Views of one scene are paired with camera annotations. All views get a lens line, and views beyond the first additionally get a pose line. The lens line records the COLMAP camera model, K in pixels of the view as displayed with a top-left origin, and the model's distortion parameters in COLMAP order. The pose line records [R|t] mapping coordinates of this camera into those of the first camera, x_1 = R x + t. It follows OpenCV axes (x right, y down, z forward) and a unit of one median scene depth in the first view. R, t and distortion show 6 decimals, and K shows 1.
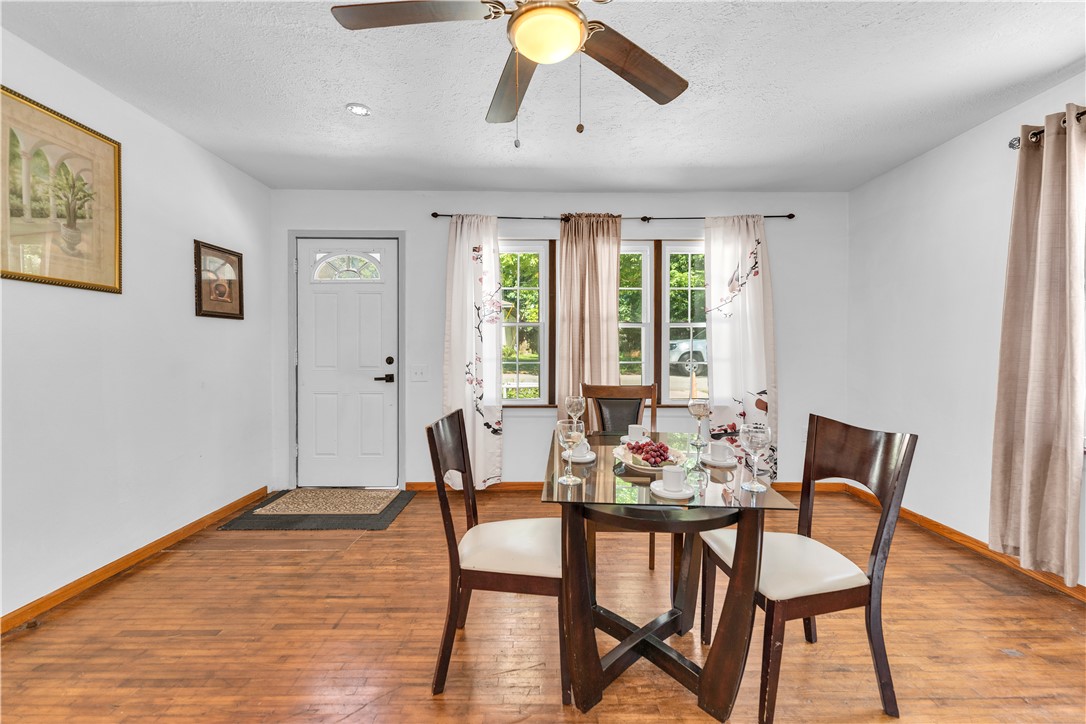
lens RADIAL K [[439.5, 0, 540.0], [0, 439.5, 359.5], [0, 0, 1]] dist [-0.001144, -0.000186]
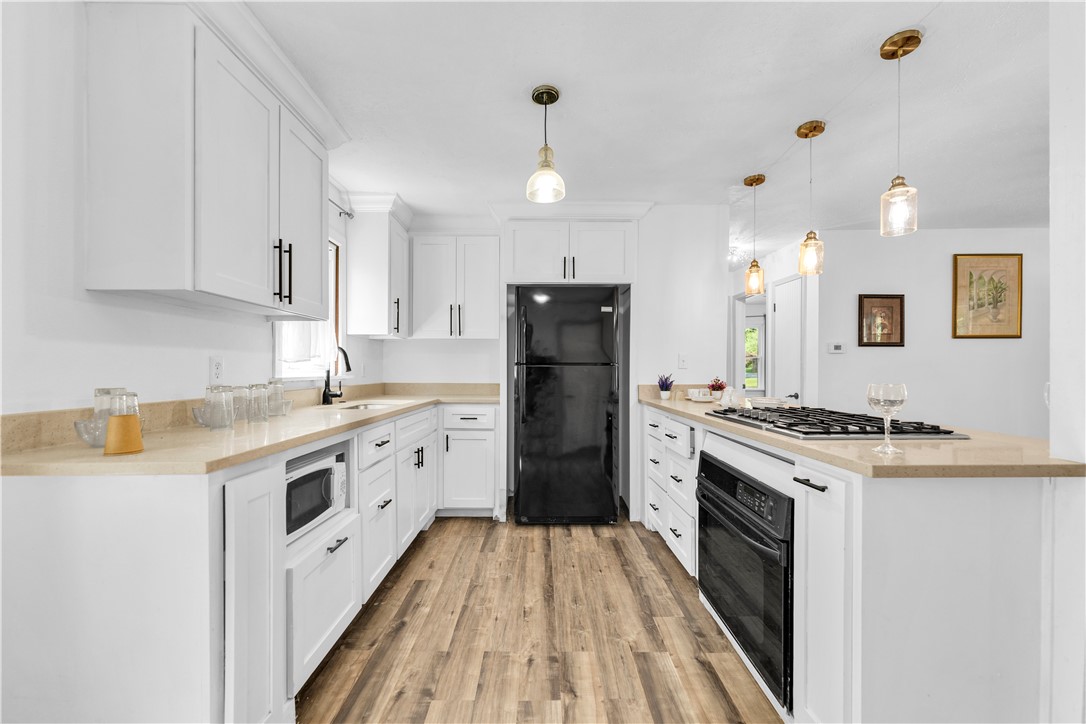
lens RADIAL K [[434.1, 0, 539.5], [0, 434.1, 365.0], [0, 0, 1]] dist [0.004567, 0.000187]
pose [[-0.002061, -0.008252, -0.999964, 0.588476], [-0.017847, 0.999807, -0.008214, 0.006450], [0.999839, 0.017829, -0.002208, -0.681633]]
